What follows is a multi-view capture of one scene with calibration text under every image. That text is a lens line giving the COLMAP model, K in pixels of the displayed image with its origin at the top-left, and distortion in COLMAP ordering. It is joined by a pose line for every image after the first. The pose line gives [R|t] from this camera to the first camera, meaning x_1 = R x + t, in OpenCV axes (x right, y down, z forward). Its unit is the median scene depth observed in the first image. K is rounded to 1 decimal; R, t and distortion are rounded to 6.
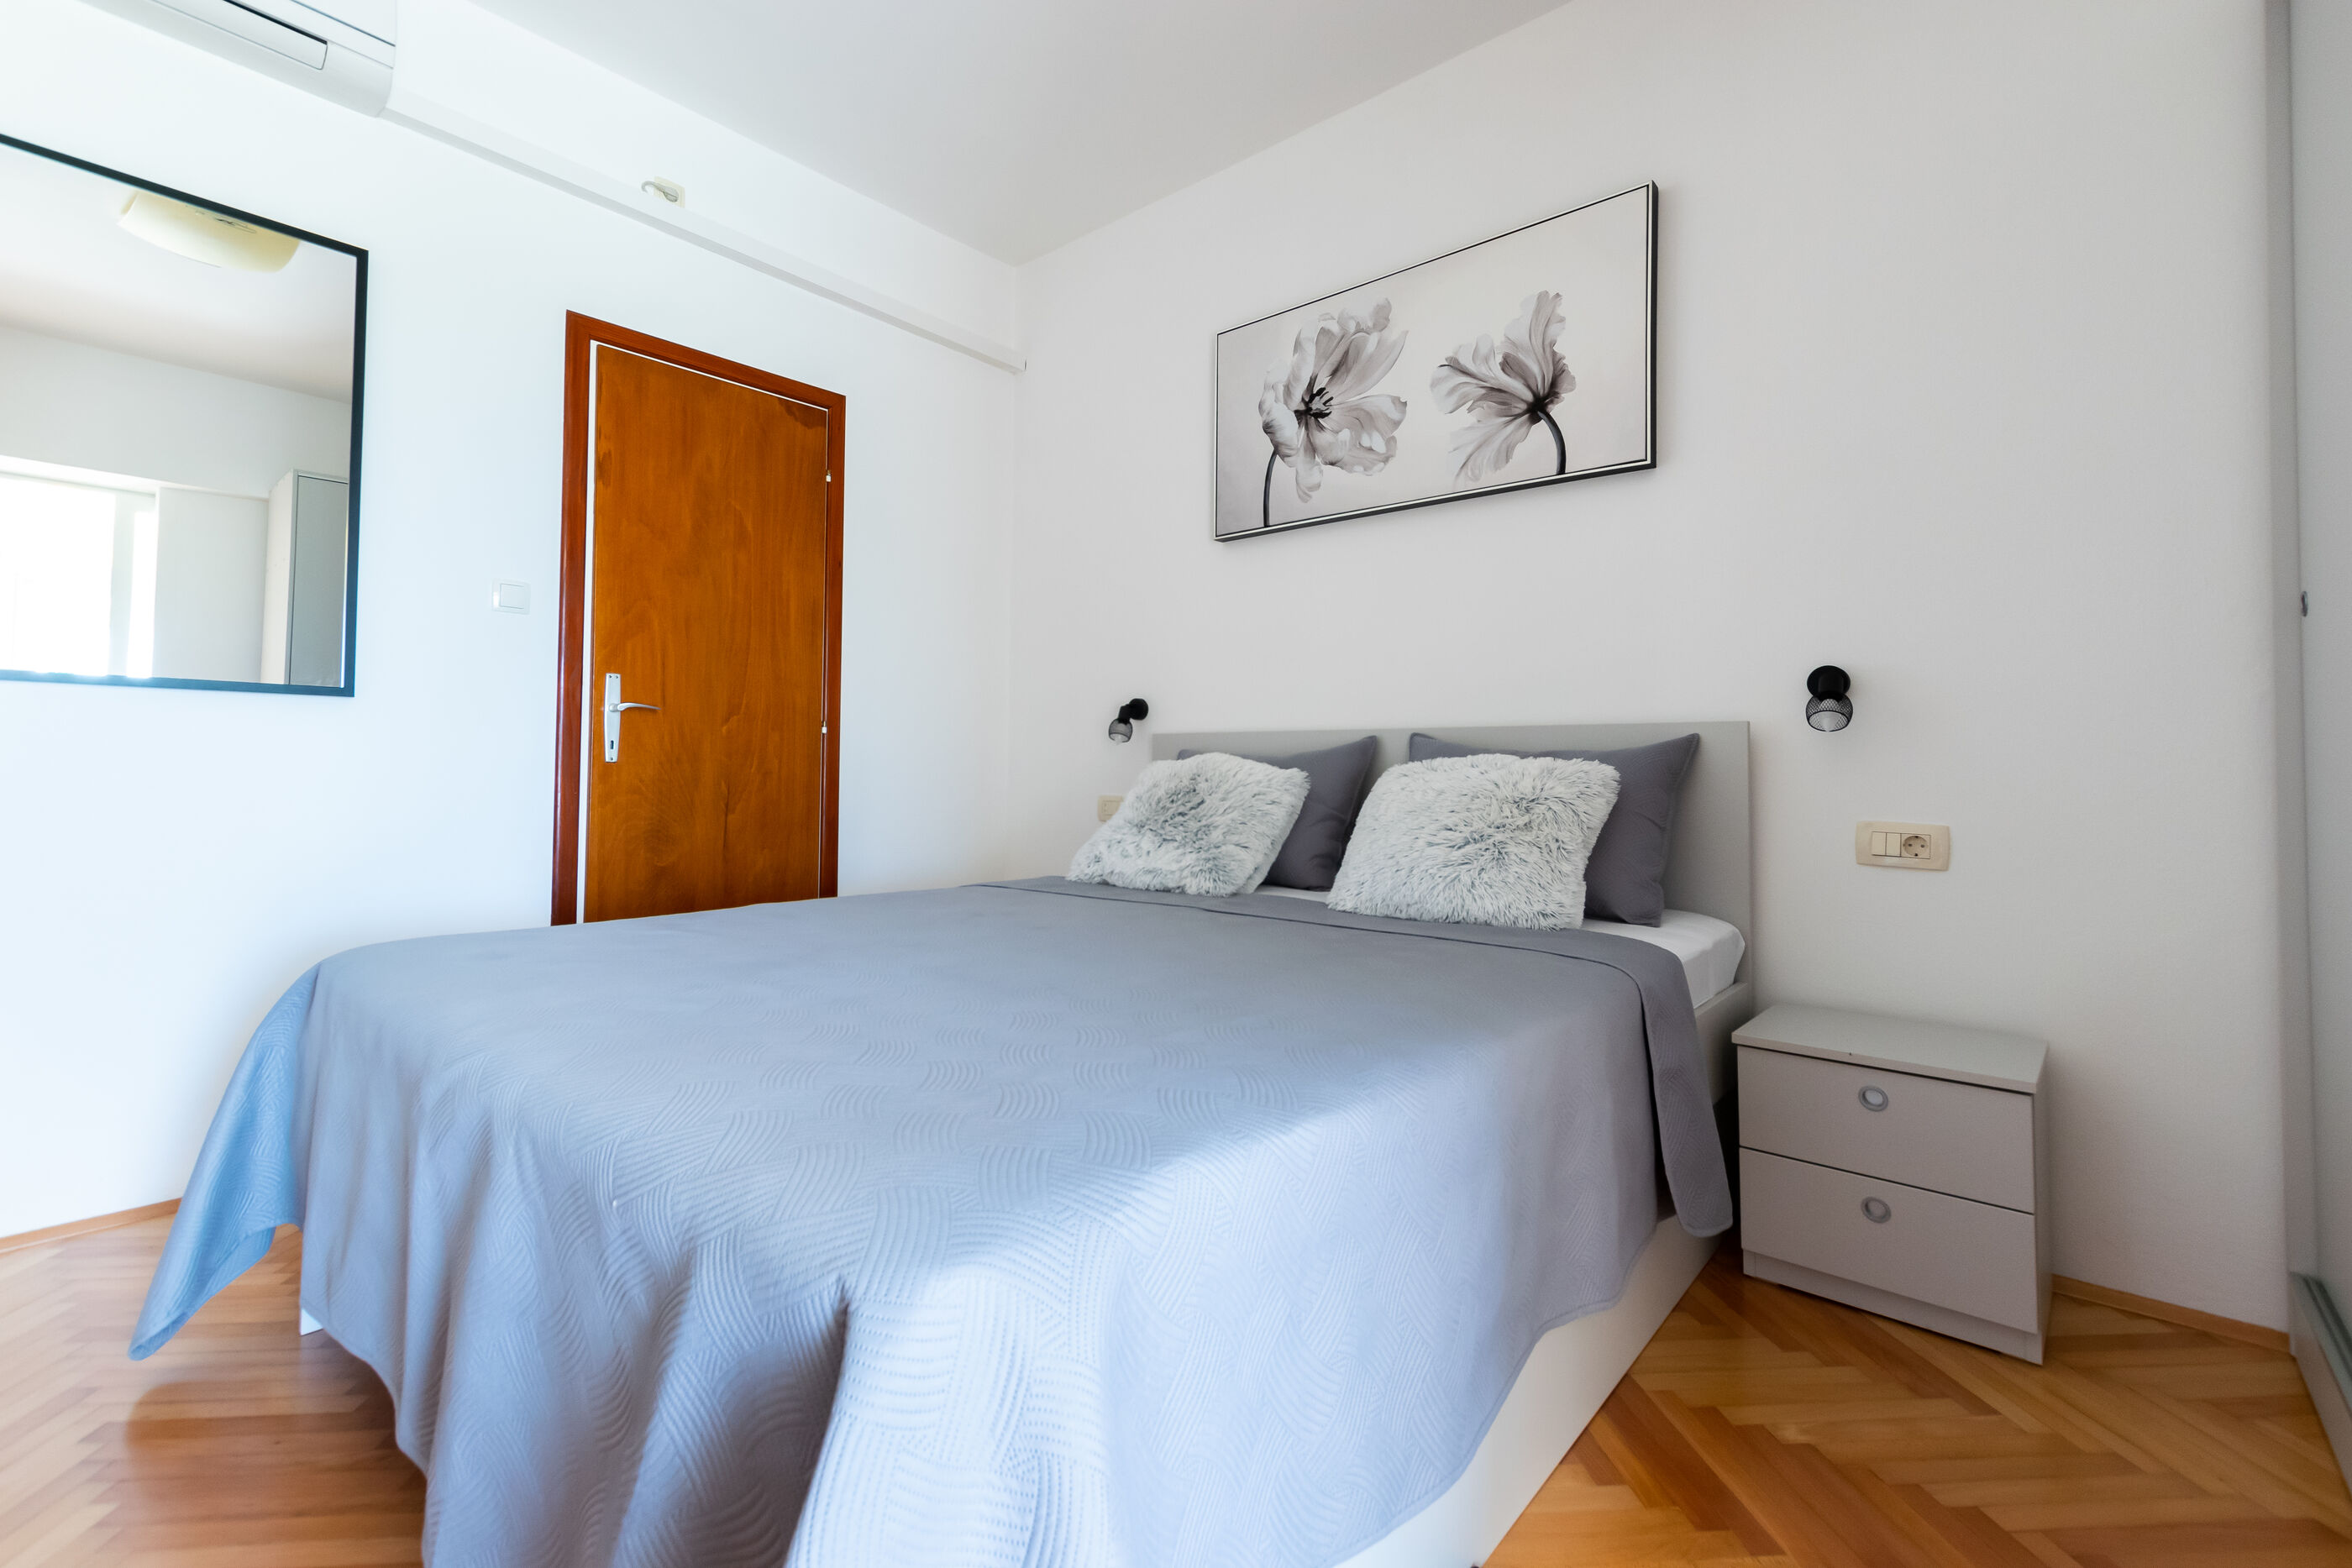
lens RADIAL K [[1078.0, 0, 1258.4], [0, 1078.0, 736.4], [0, 0, 1]] dist [0.008141, -0.003763]
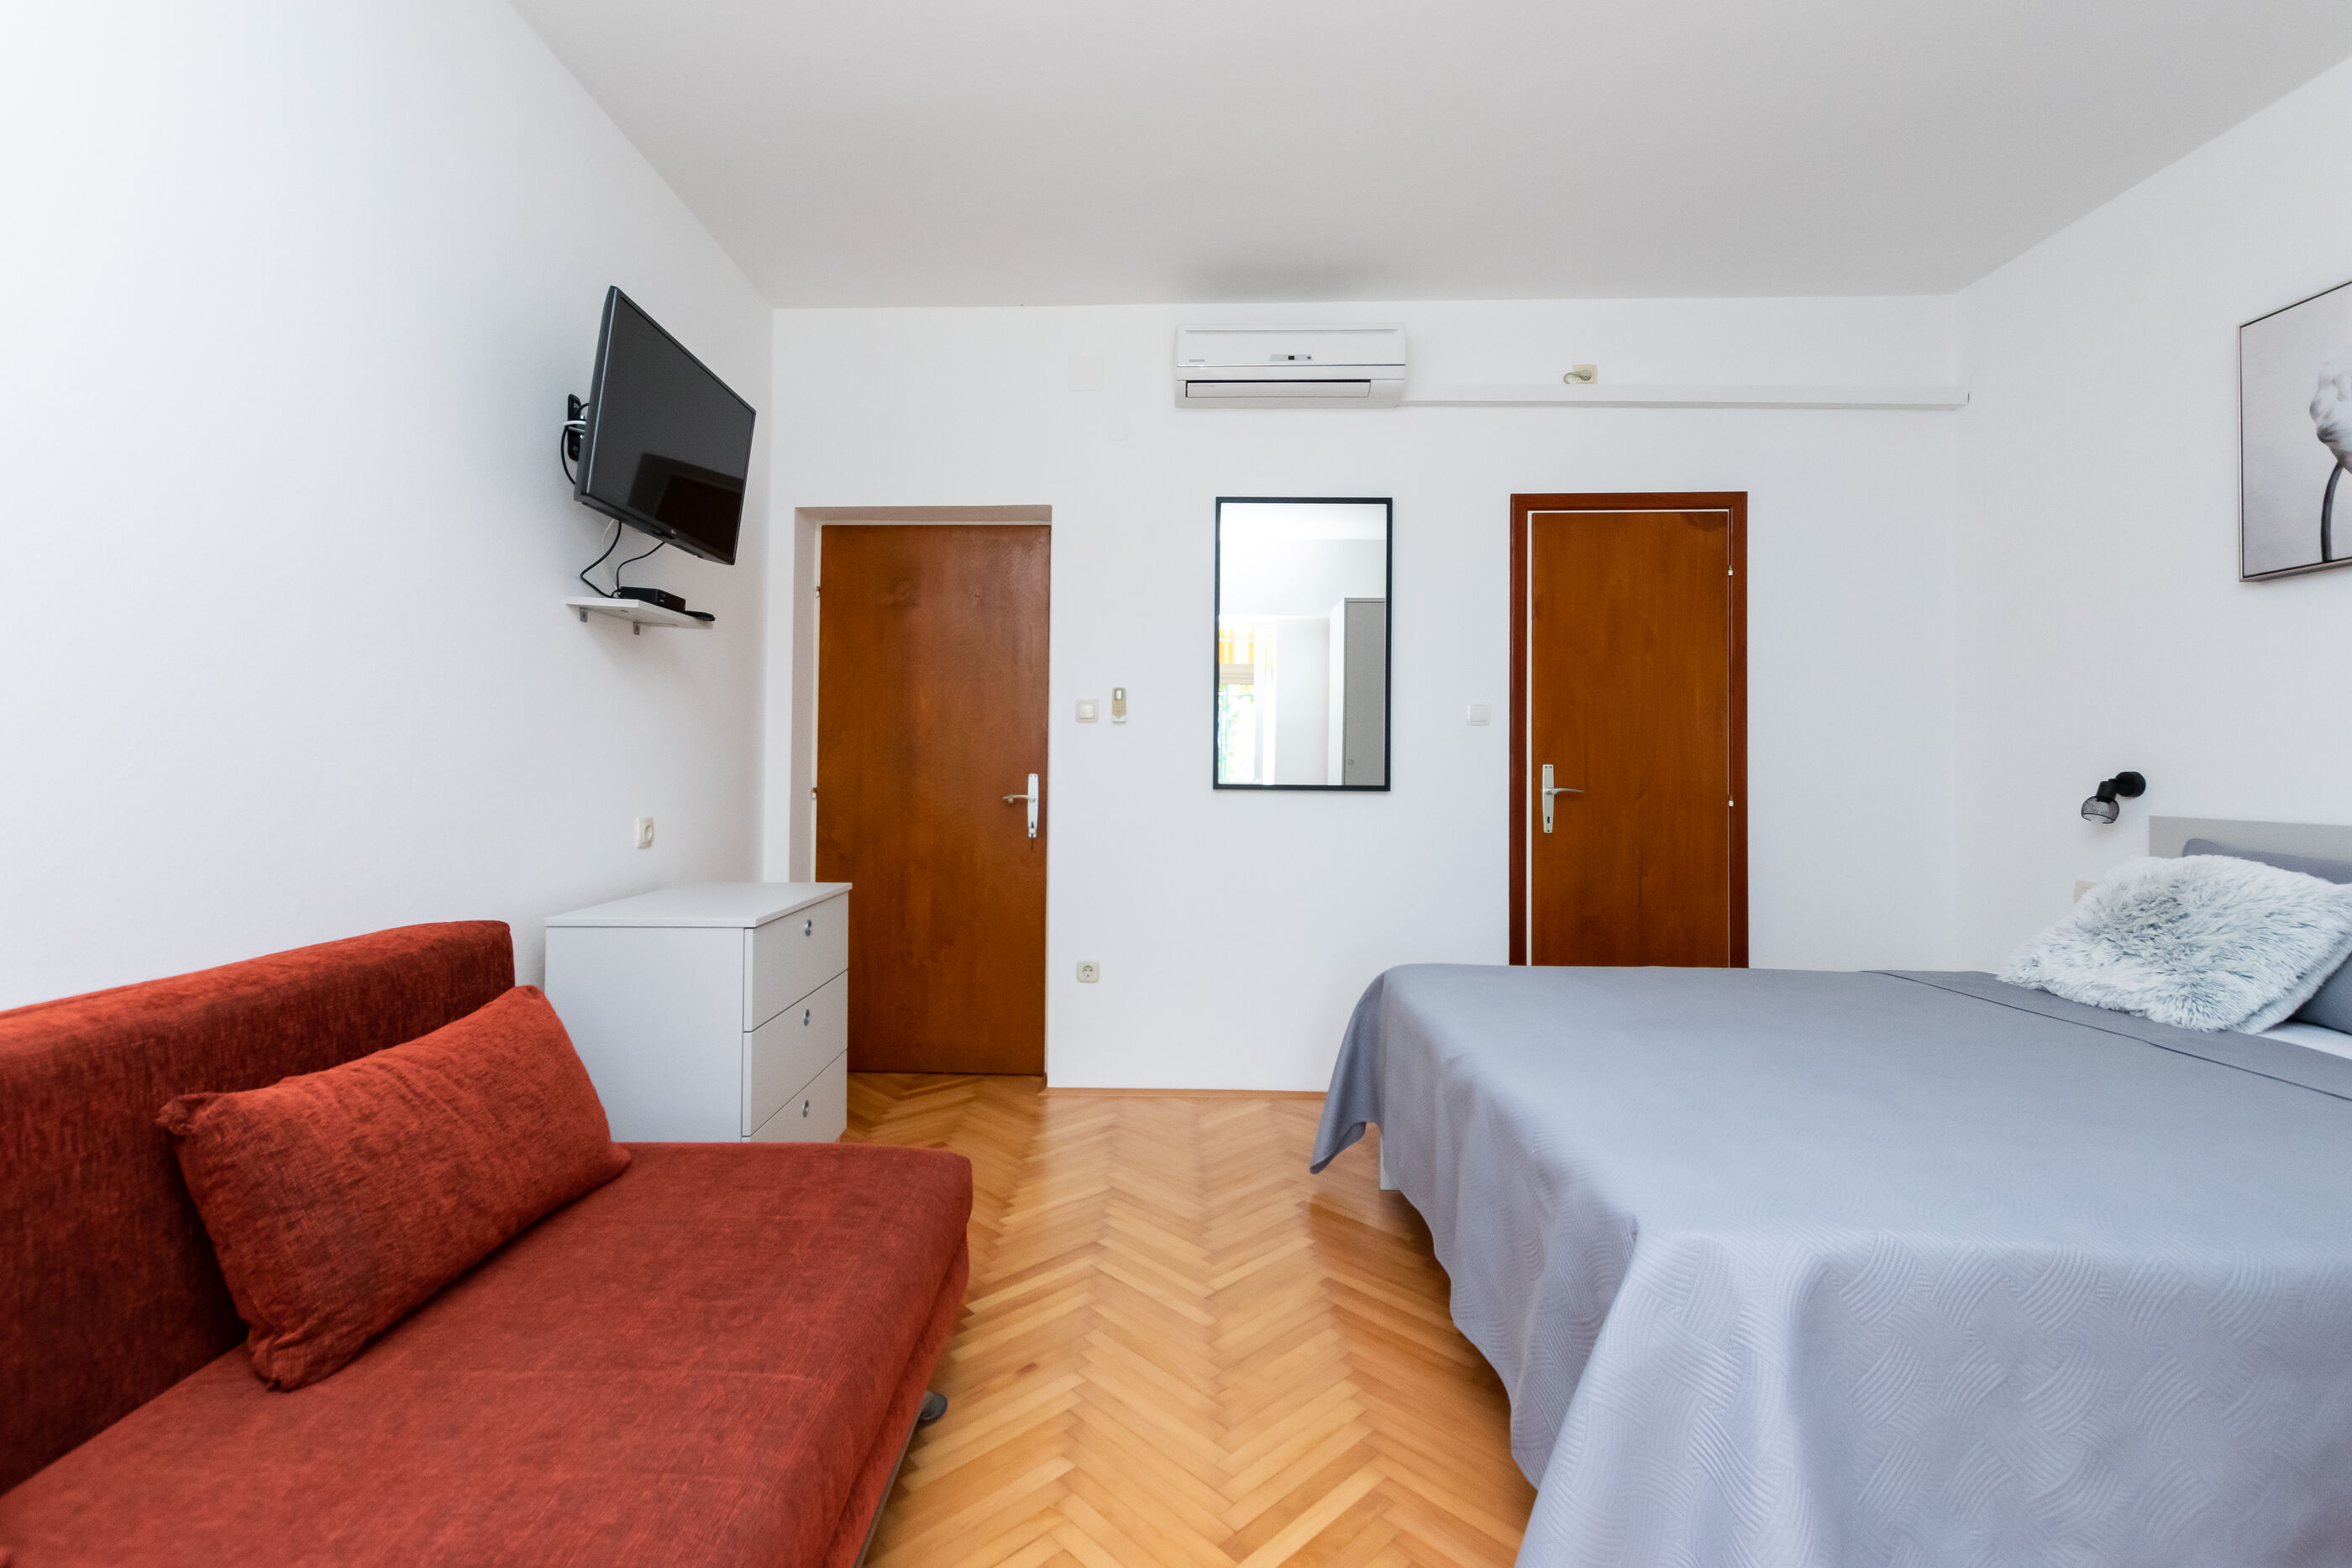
lens RADIAL K [[1078.0, 0, 1080.1], [0, 1078.0, 774.8], [0, 0, 1]] dist [0.008141, -0.003763]
pose [[0.575442, -0.005509, -0.817824, 0.158280], [0.022115, 0.999716, 0.008827, -0.083762], [0.817543, -0.023165, 0.575401, -0.231636]]
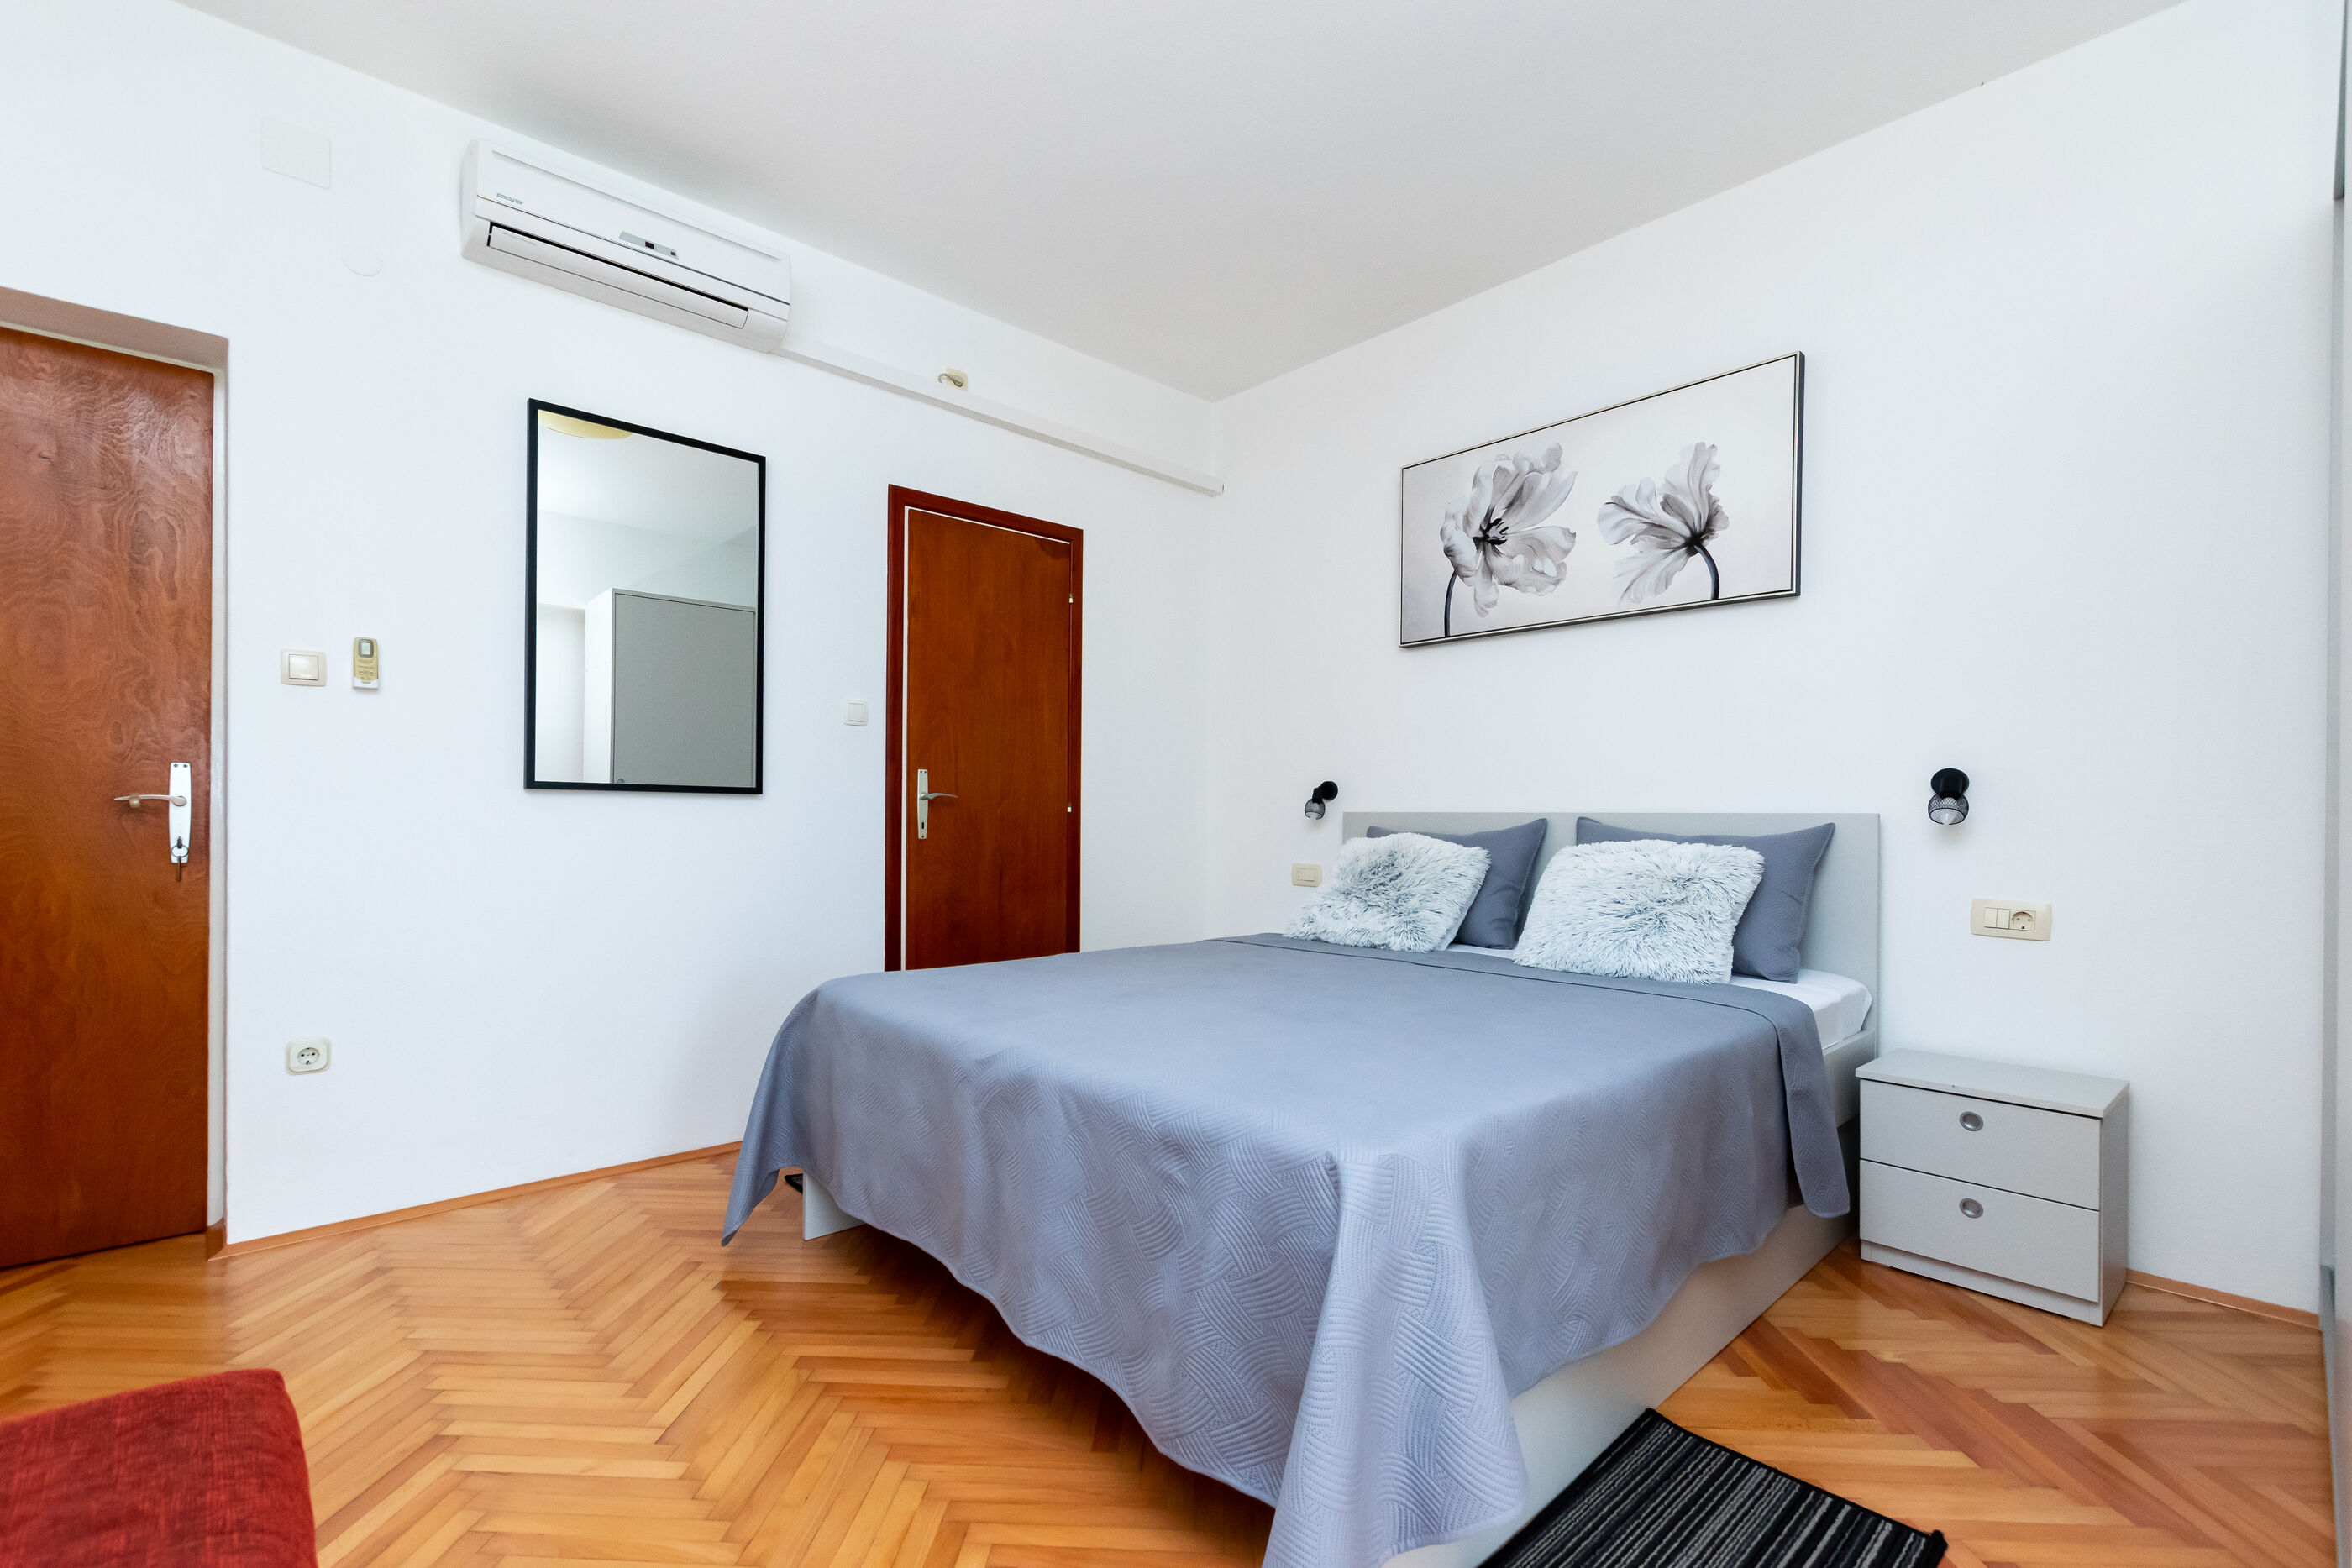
lens RADIAL K [[1078.0, 0, 1234.3], [0, 1078.0, 826.5], [0, 0, 1]] dist [0.008141, -0.003763]
pose [[0.989767, -0.002705, -0.142668, -0.067407], [0.007797, 0.999352, 0.035142, -0.039684], [0.142480, -0.035895, 0.989147, -0.236370]]
